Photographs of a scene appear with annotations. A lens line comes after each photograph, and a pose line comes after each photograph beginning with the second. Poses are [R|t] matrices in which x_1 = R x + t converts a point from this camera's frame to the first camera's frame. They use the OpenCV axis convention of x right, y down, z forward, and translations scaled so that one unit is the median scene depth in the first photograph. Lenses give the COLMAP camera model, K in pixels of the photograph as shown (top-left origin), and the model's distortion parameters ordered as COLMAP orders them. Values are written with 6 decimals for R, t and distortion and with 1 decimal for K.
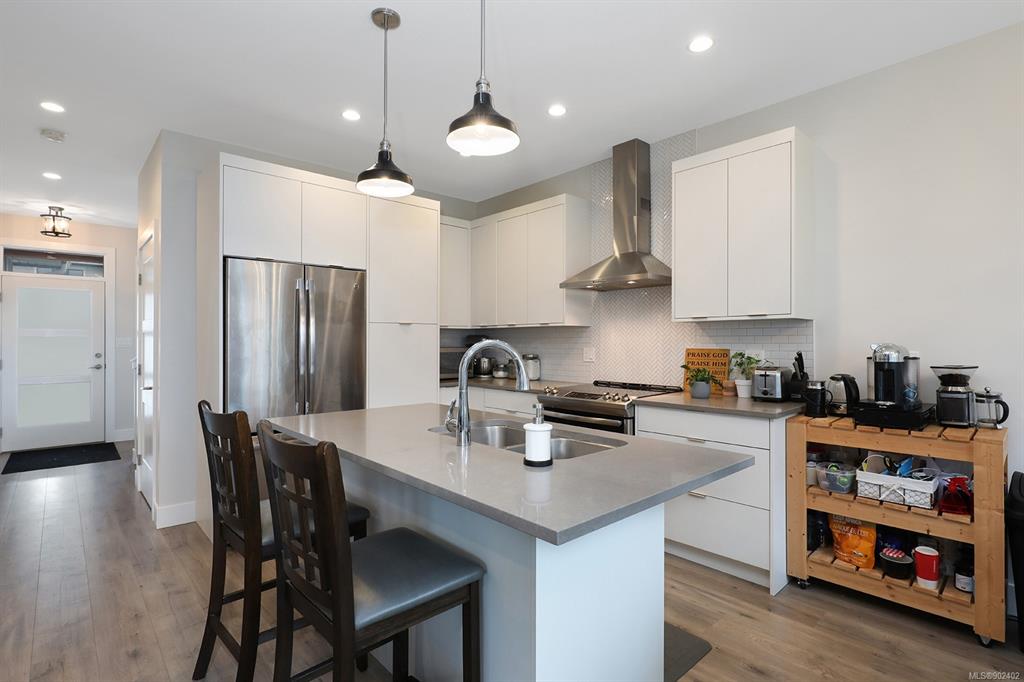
lens RADIAL K [[511.9, 0, 509.9], [0, 511.9, 335.2], [0, 0, 1]] dist [-0.005088, -0.000328]
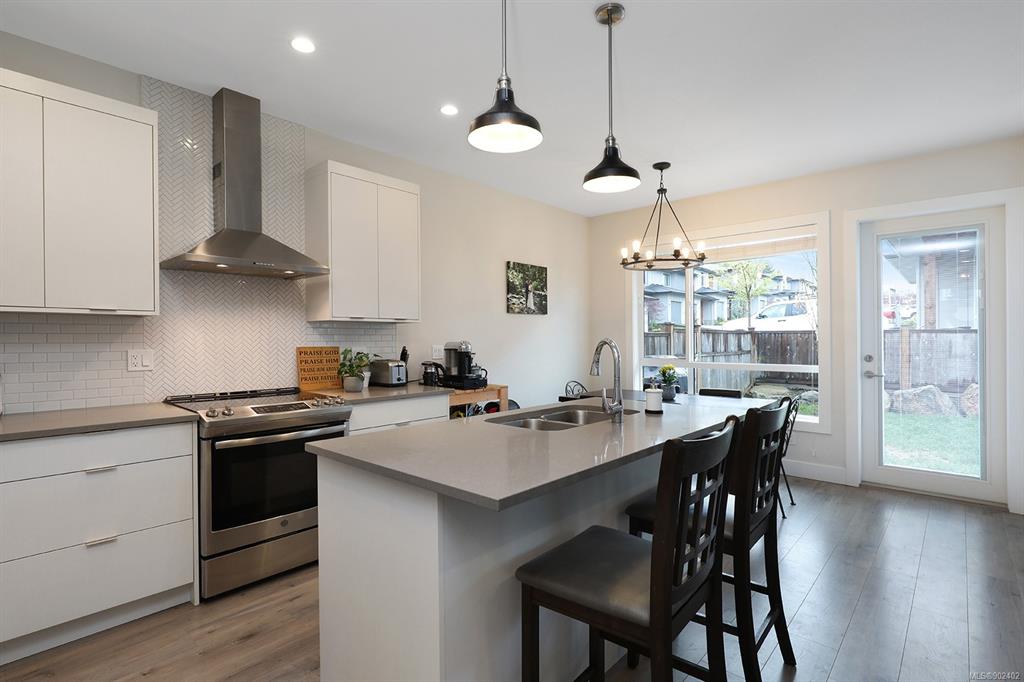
lens RADIAL K [[511.9, 0, 505.5], [0, 511.9, 338.7], [0, 0, 1]] dist [-0.005088, -0.000328]
pose [[-0.108516, 0.002954, 0.994090, -0.684642], [-0.009829, 0.999944, -0.004044, 0.010117], [-0.994046, -0.010210, -0.108480, 0.731882]]
